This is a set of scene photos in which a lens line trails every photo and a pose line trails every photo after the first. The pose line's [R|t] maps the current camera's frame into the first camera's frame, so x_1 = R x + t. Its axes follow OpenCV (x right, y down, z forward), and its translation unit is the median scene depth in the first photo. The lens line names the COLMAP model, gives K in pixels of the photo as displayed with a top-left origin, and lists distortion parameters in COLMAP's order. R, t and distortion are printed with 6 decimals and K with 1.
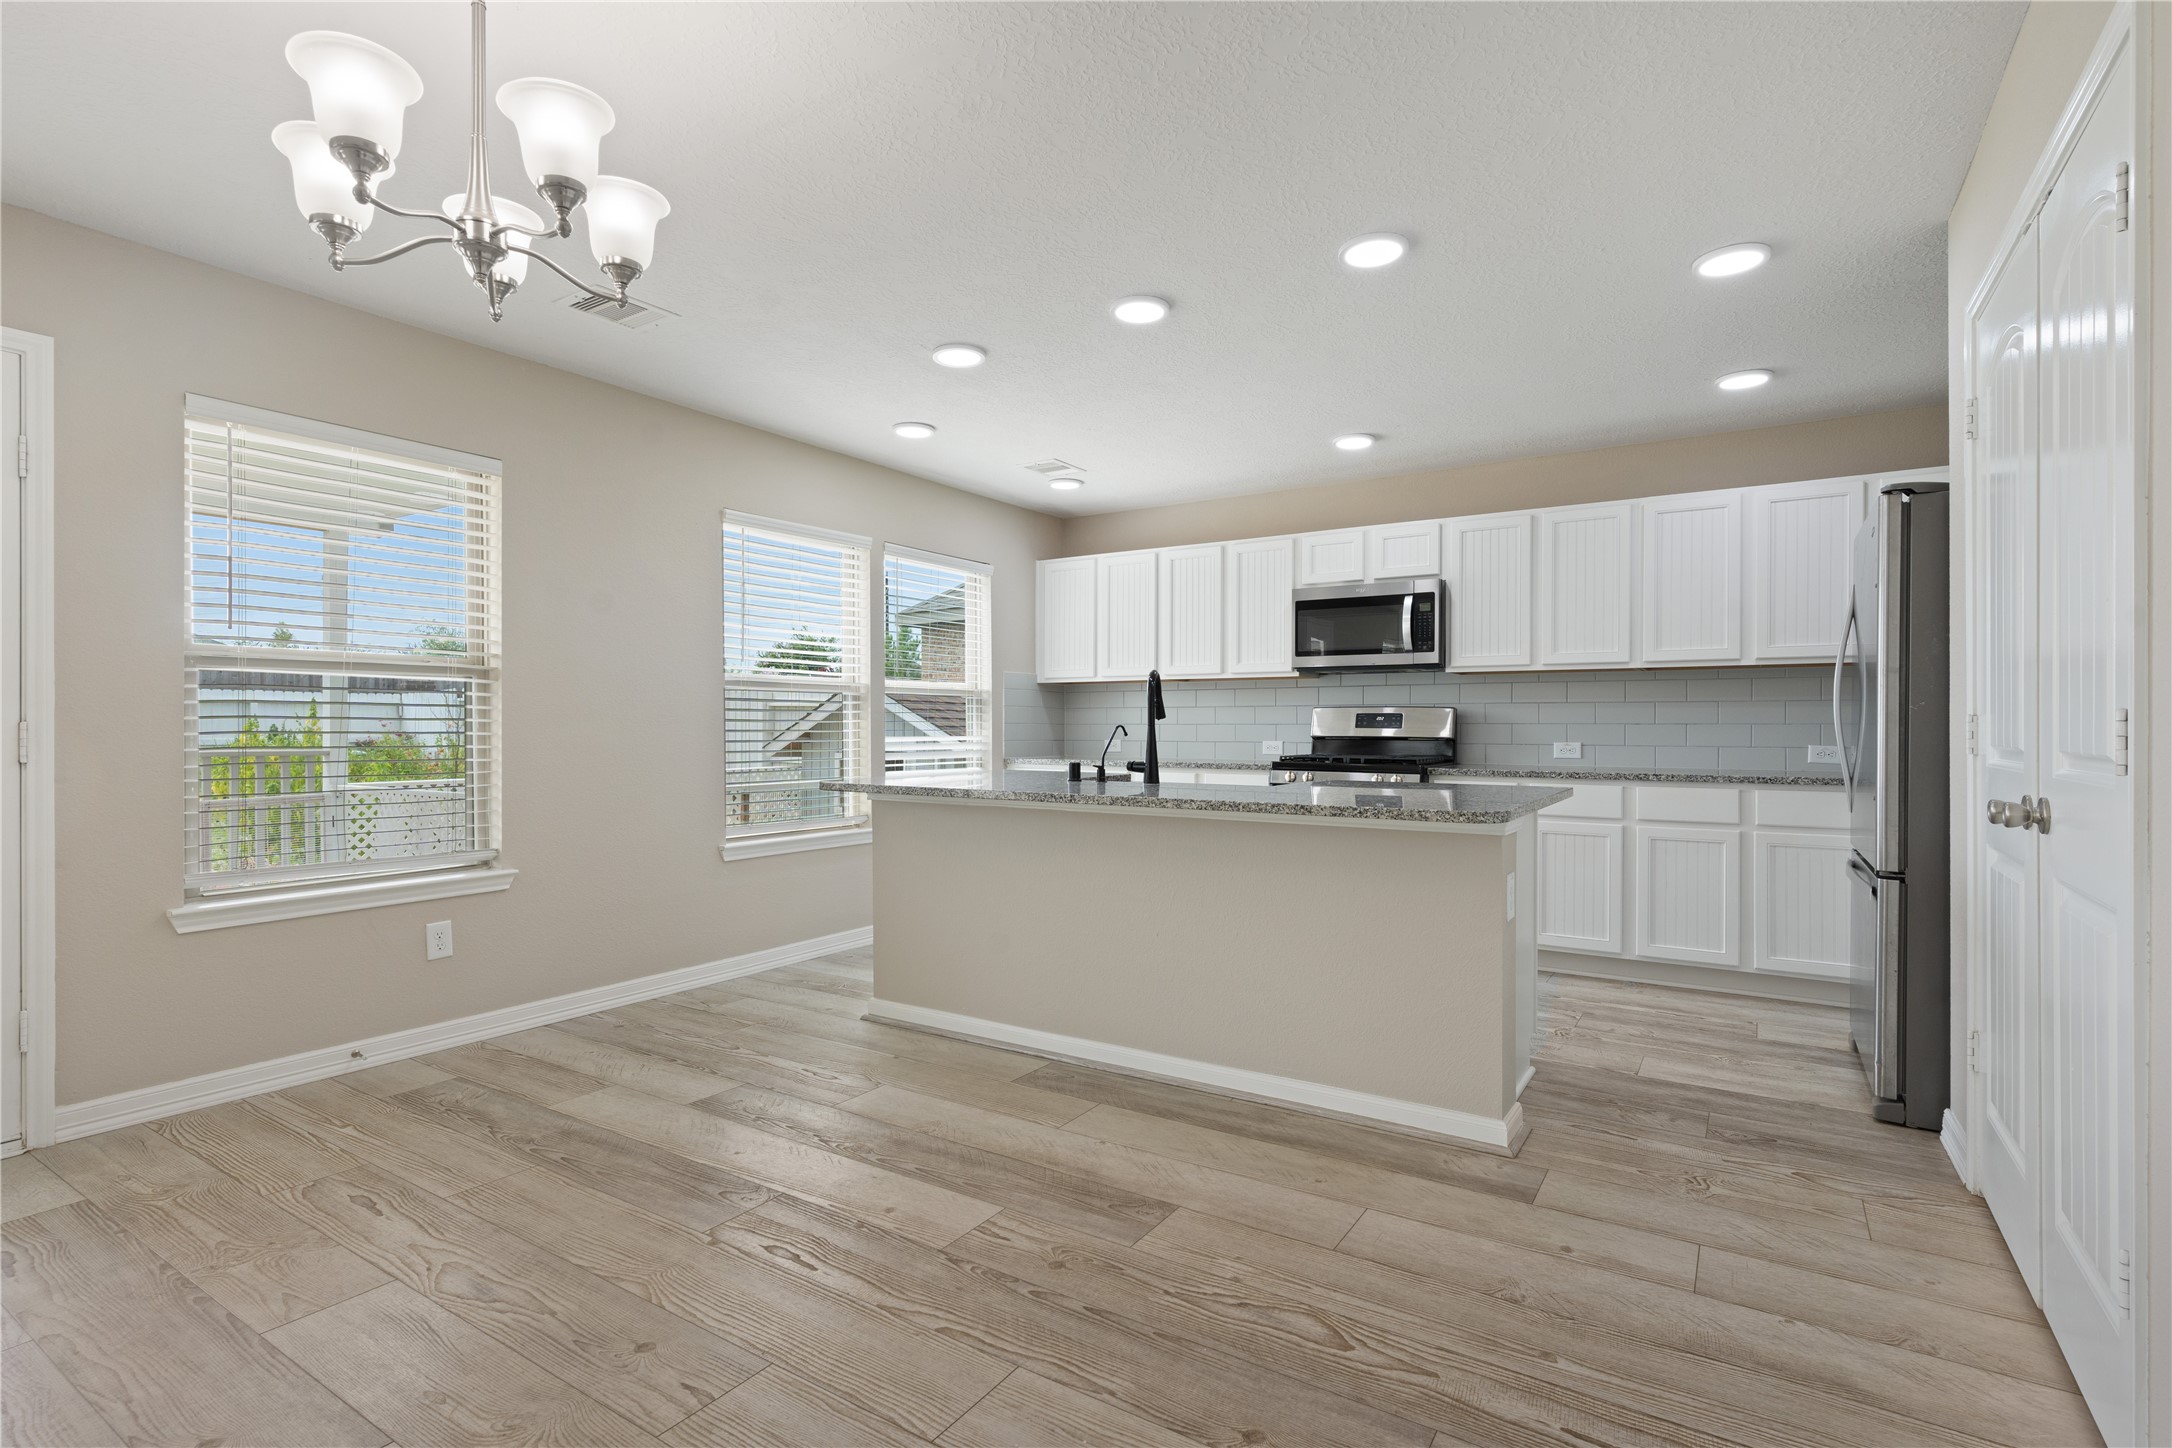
lens RADIAL K [[1041.4, 0, 1087.7], [0, 1041.4, 720.0], [0, 0, 1]] dist [0.000500, 0.000695]
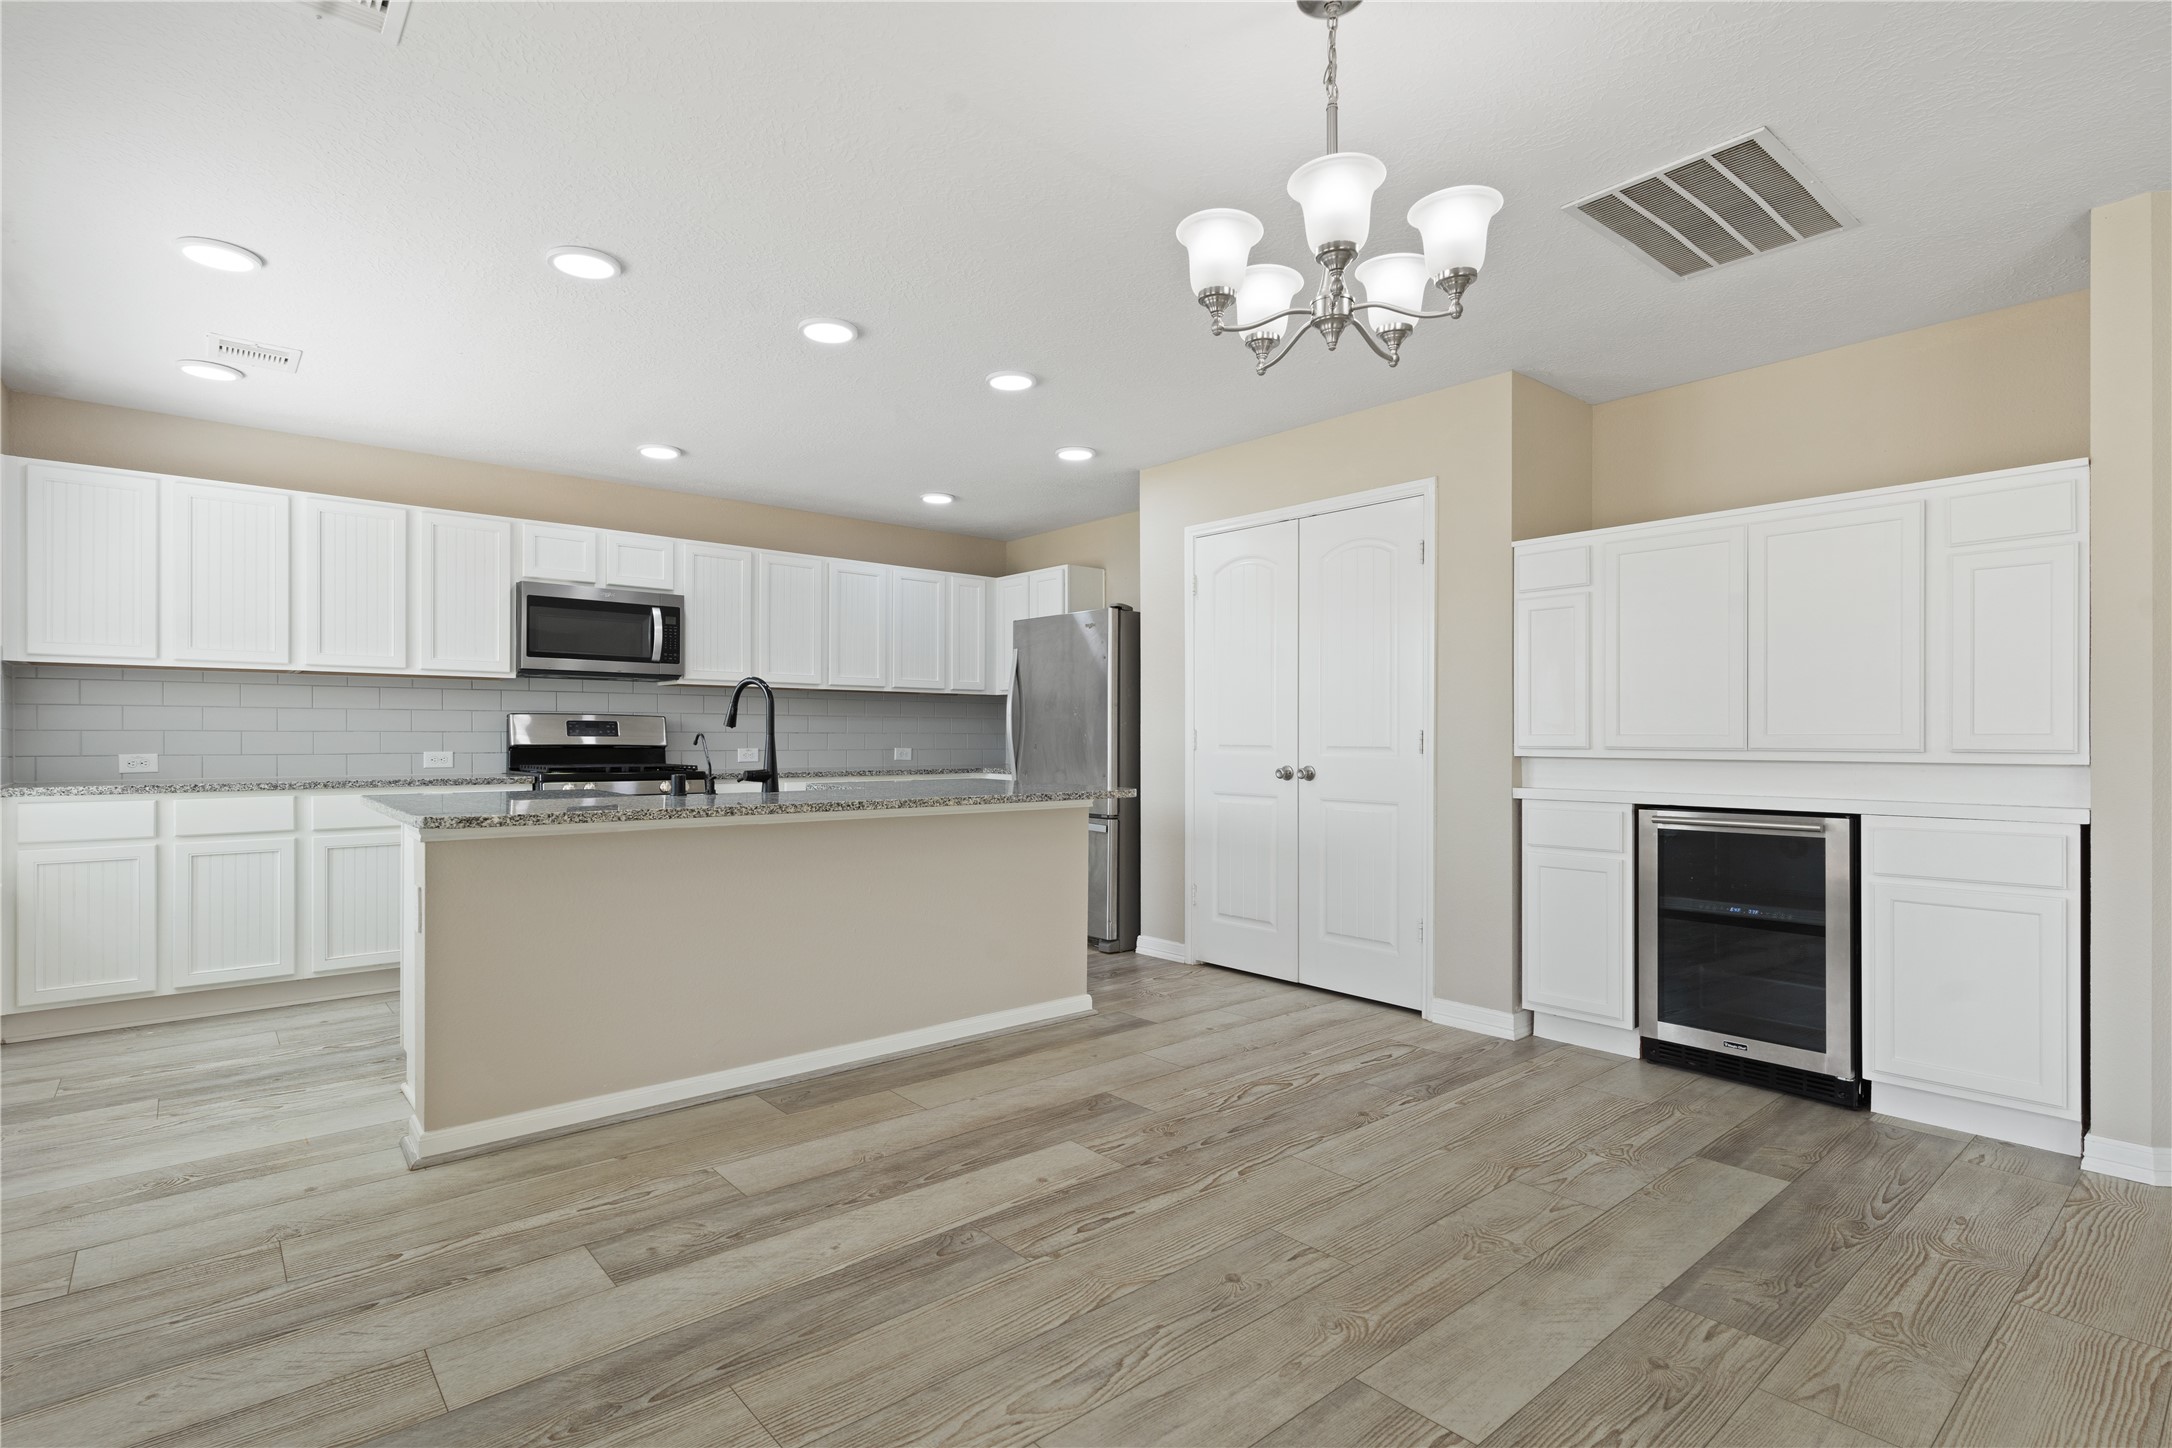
lens RADIAL K [[1041.4, 0, 1094.2], [0, 1041.4, 728.1], [0, 0, 1]] dist [0.000500, 0.000695]
pose [[0.281168, 0.006084, 0.959639, -0.940691], [-0.009594, 0.999948, -0.003529, -0.000852], [-0.959611, -0.008214, 0.281212, 0.493346]]
